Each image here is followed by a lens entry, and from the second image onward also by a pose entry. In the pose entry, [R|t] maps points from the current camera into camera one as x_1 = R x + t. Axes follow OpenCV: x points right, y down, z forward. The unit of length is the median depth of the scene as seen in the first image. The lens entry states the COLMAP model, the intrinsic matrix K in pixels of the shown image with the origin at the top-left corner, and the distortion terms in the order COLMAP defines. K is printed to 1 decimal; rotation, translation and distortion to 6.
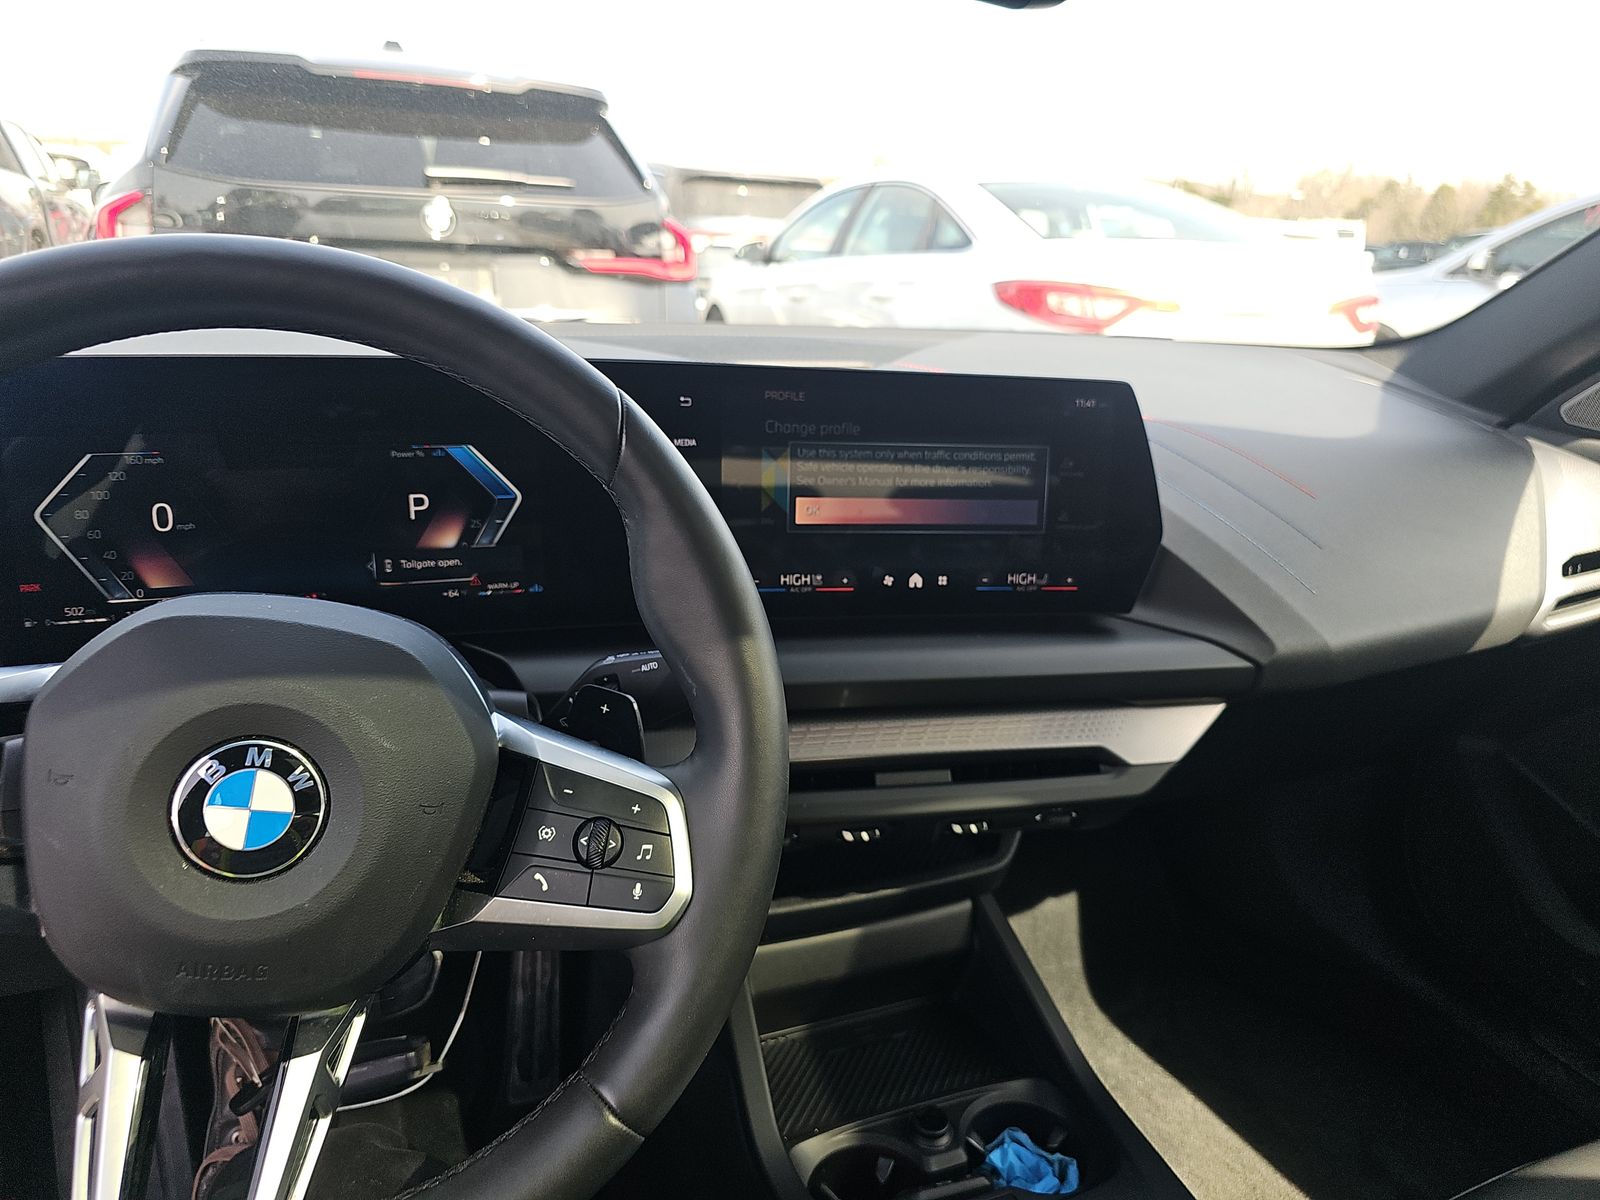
lens RADIAL K [[1086.1, 0, 800.0], [0, 1086.1, 600.0], [0, 0, 1]] dist [0.054924, -0.066120]
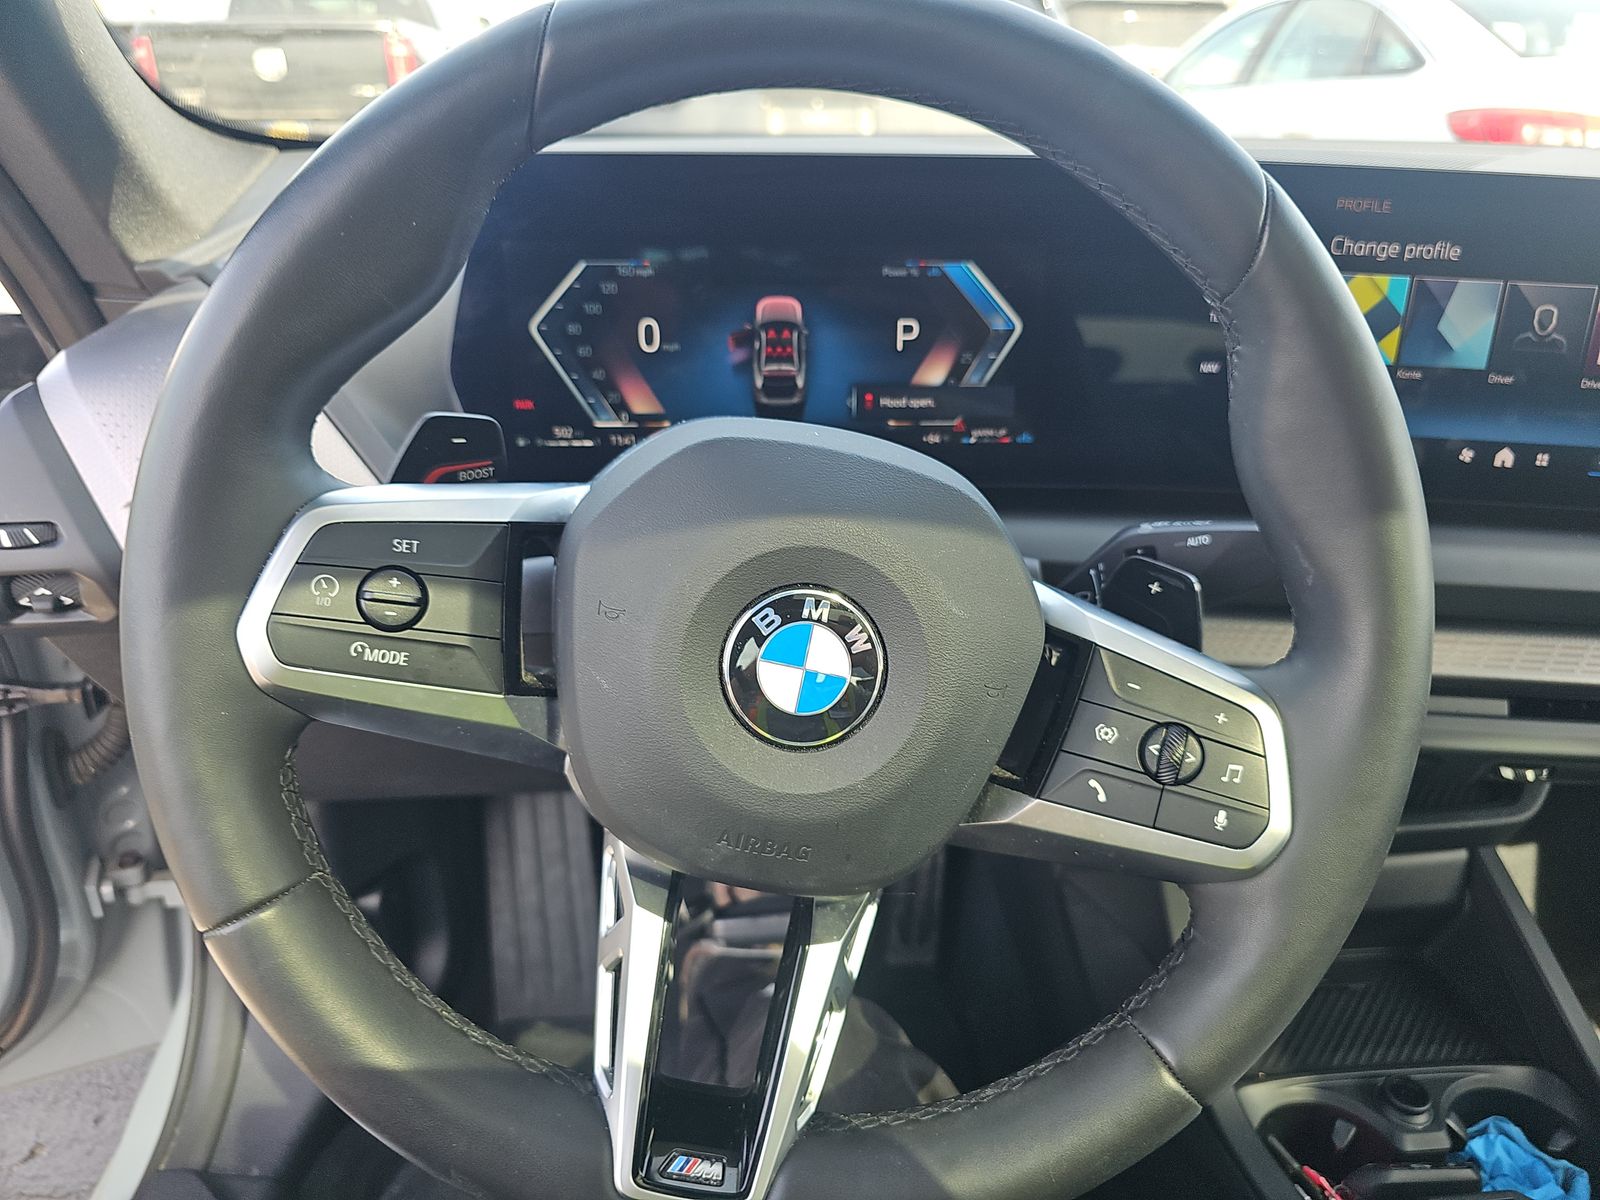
lens RADIAL K [[1084.1, 0, 809.1], [0, 1084.1, 616.6], [0, 0, 1]] dist [0.006871, -0.002804]
pose [[0.959376, 0.102609, -0.262811, -0.188809], [-0.066447, 0.987492, 0.142985, 0.019793], [0.274195, -0.119714, 0.954194, 0.134932]]
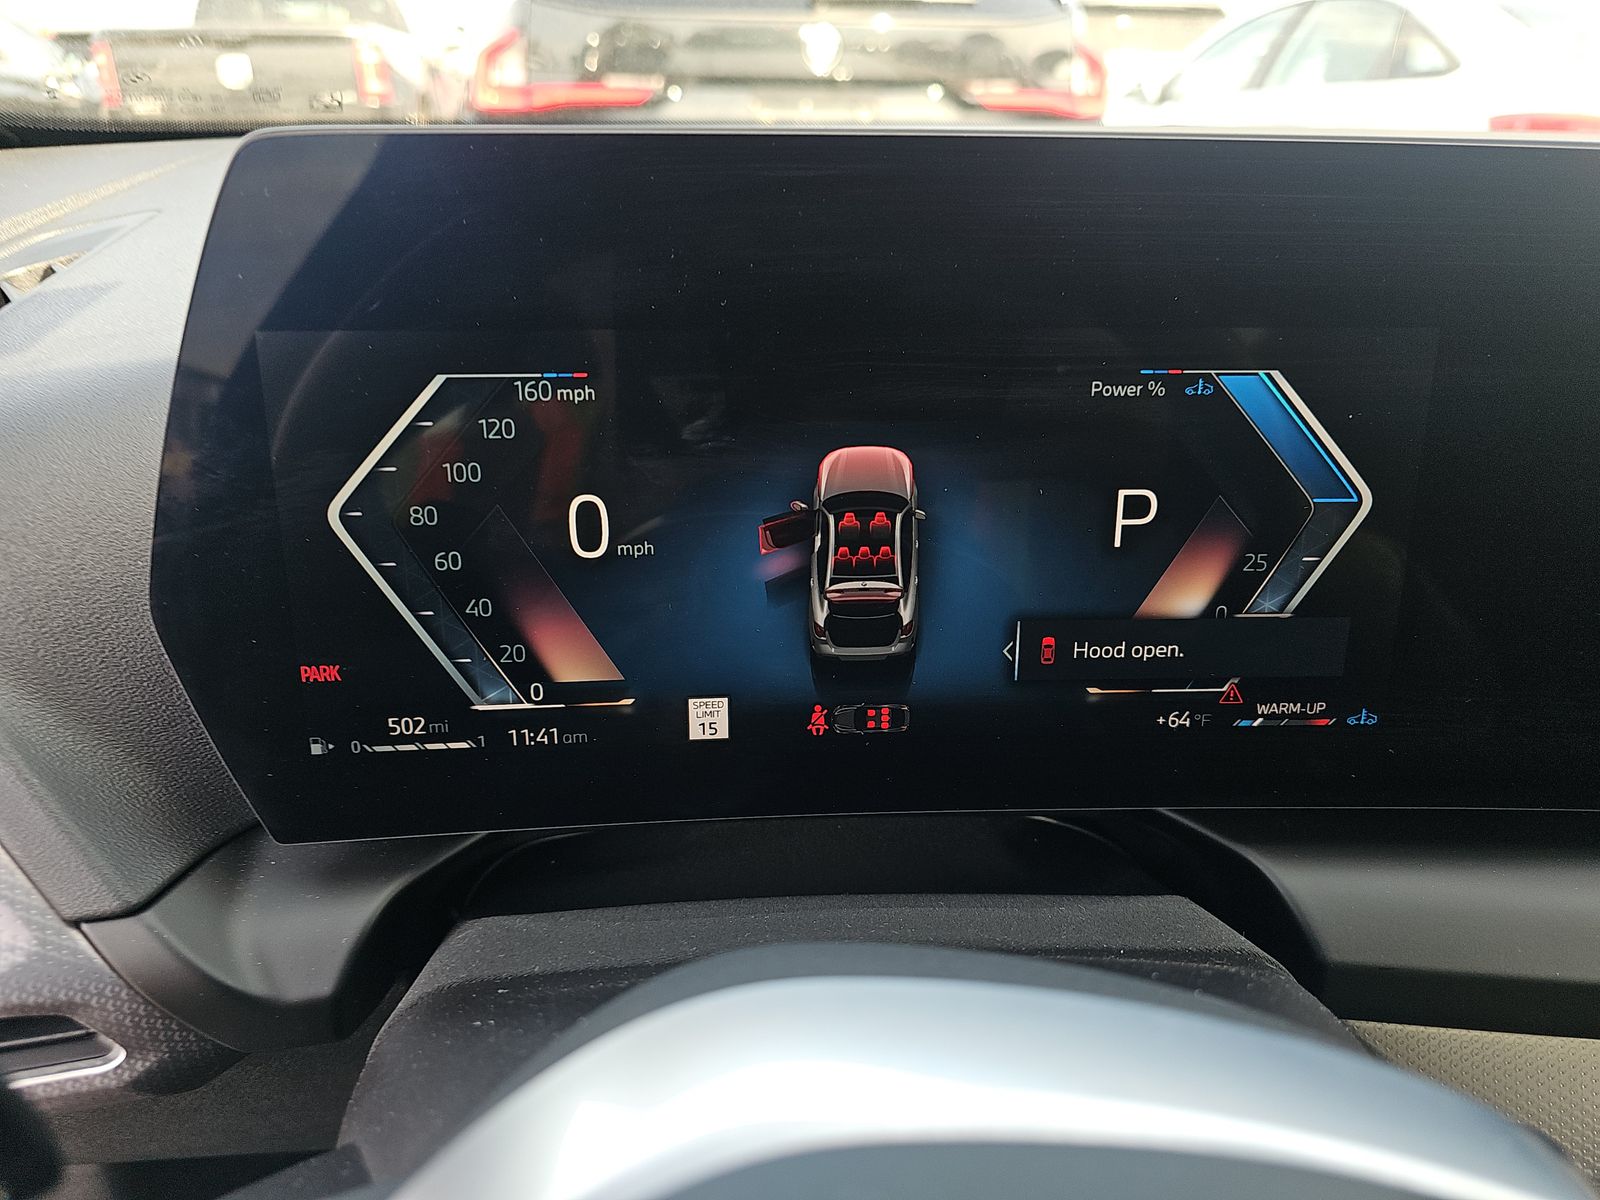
lens RADIAL K [[1070.0, 0, 800.0], [0, 1070.0, 600.0], [0, 0, 1]] dist [-0.004116, -0.004999]
pose [[0.962023, 0.093947, -0.256291, -0.396853], [-0.062545, 0.989793, 0.128051, -0.107464], [0.265705, -0.107158, 0.958080, 0.626673]]
